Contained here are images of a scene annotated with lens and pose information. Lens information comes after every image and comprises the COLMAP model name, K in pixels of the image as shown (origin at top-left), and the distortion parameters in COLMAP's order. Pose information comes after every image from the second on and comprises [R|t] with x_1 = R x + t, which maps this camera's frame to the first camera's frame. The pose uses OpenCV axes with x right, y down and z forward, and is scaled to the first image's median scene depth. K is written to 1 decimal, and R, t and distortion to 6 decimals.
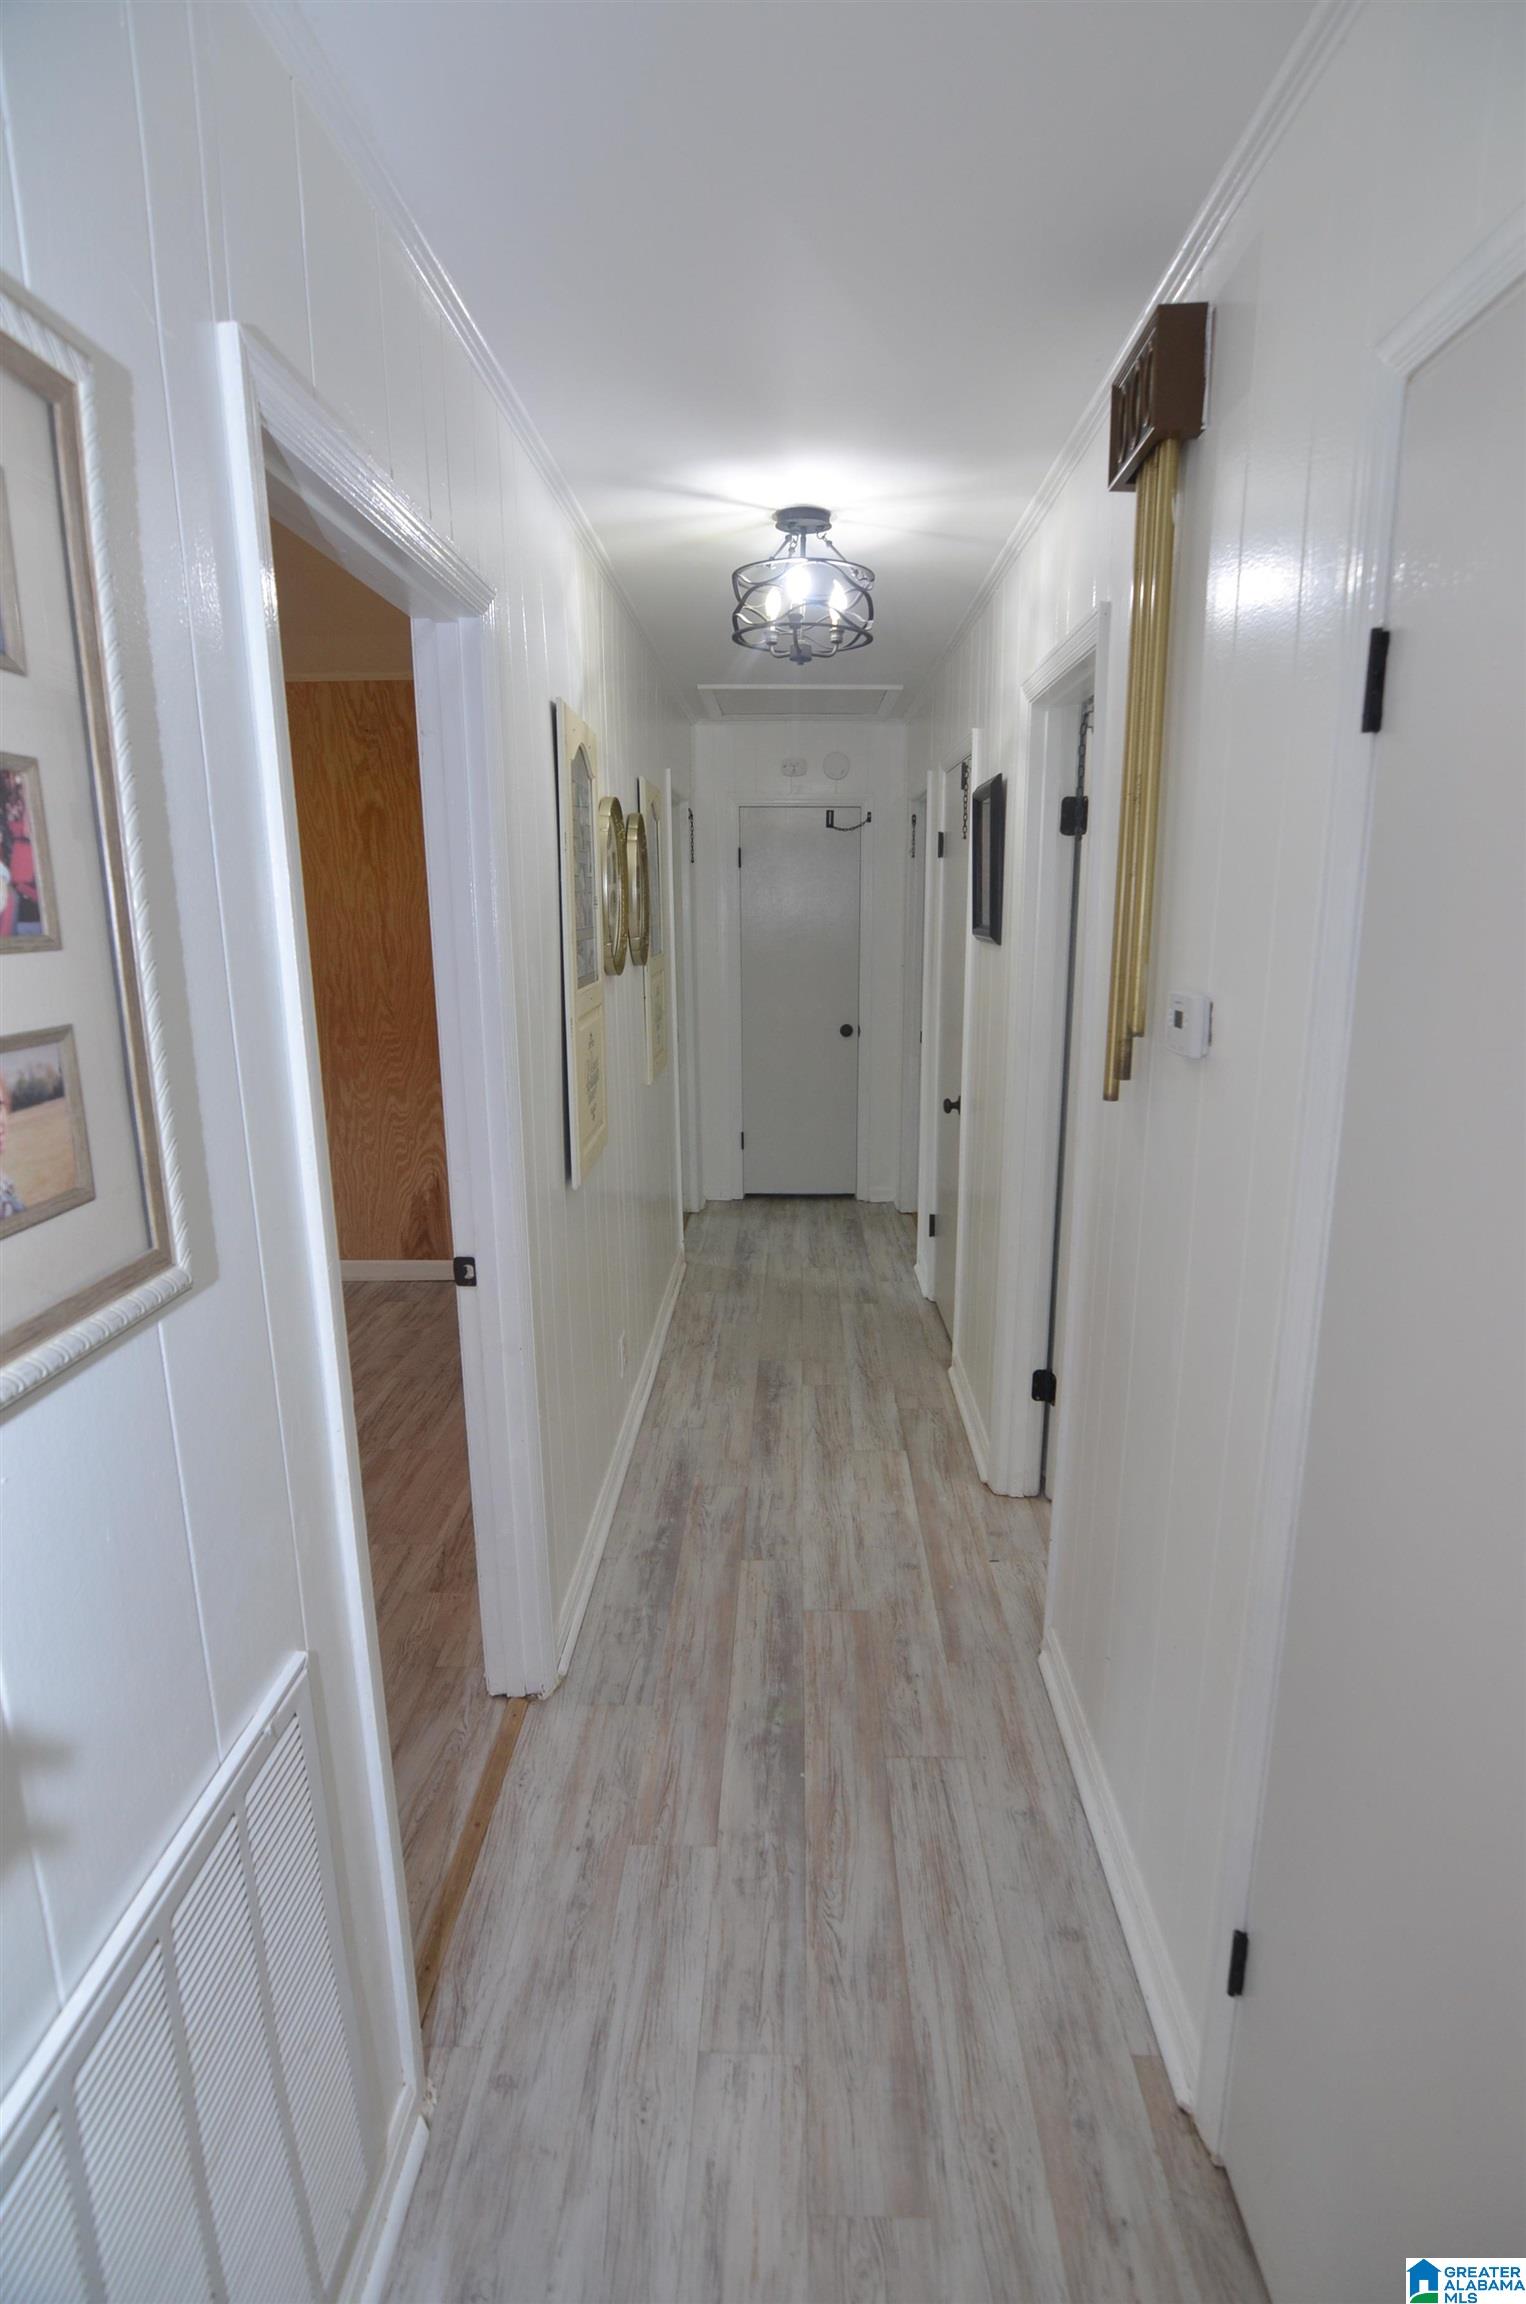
lens RADIAL K [[1117.2, 0, 771.1], [0, 1117.2, 1148.3], [0, 0, 1]] dist [-0.032422, 0.010962]
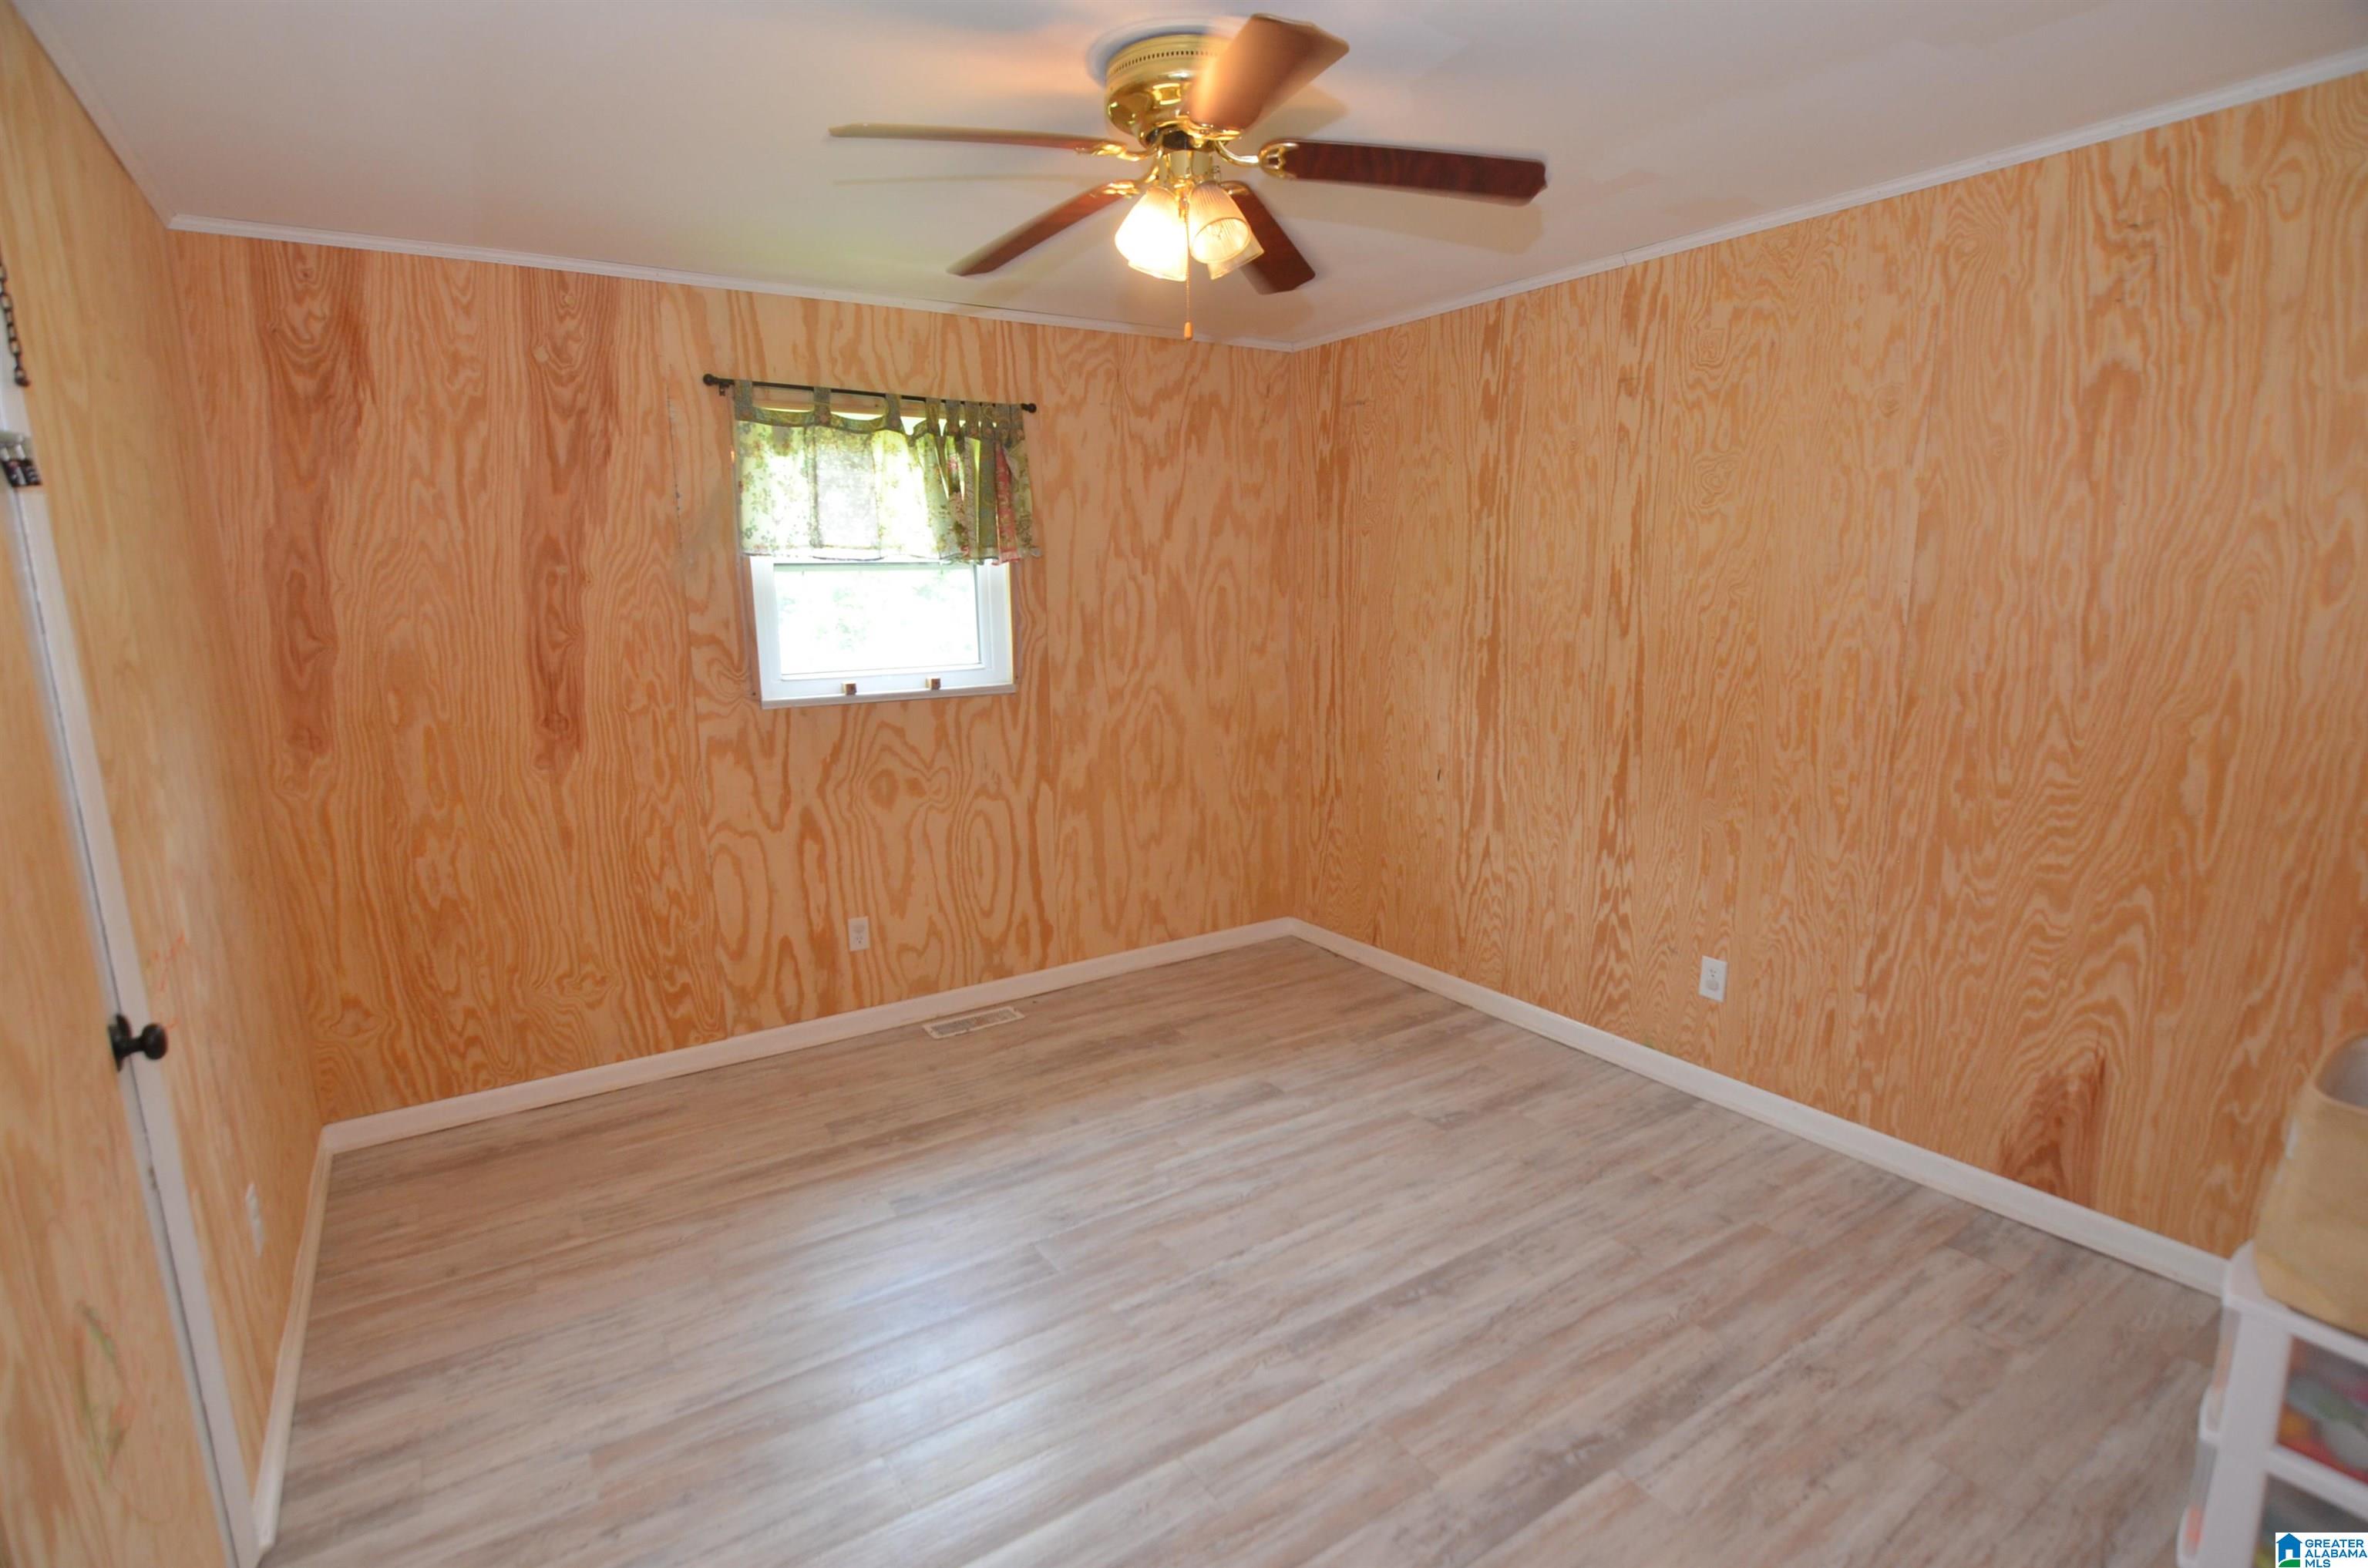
lens RADIAL K [[1148.3, 0, 1197.2], [0, 1148.3, 789.1], [0, 0, 1]] dist [-0.032422, 0.010962]
pose [[0.570931, 0.156363, -0.805970, -0.136043], [-0.169694, 0.982972, 0.070494, -0.068737], [0.803269, 0.096521, 0.587743, 0.327933]]
